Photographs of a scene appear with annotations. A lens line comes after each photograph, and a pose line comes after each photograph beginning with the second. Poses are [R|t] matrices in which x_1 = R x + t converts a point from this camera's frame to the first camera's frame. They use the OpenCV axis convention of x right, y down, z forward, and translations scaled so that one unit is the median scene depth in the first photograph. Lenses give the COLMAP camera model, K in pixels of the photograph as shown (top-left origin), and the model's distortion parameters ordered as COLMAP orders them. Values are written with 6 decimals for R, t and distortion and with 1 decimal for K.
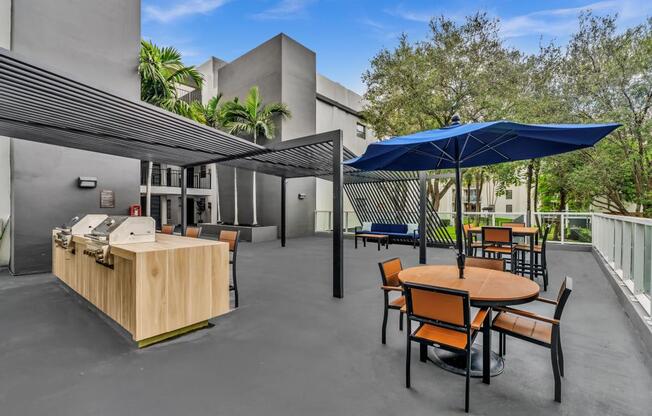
lens RADIAL K [[297.0, 0, 339.9], [0, 297.0, 204.4], [0, 0, 1]] dist [-0.045560, 0.000103]
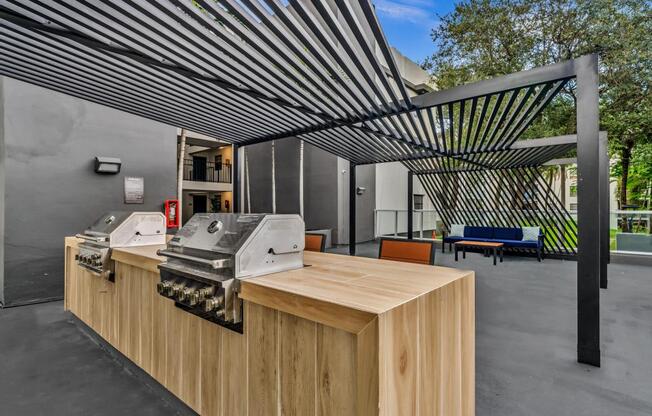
lens RADIAL K [[332.0, 0, 337.2], [0, 332.0, 204.3], [0, 0, 1]] dist [-0.018548, -0.001295]
pose [[0.998852, 0.004906, -0.047649, -0.299536], [-0.004751, 0.999983, 0.003365, 0.011269], [0.047665, -0.003135, 0.998858, 0.241928]]
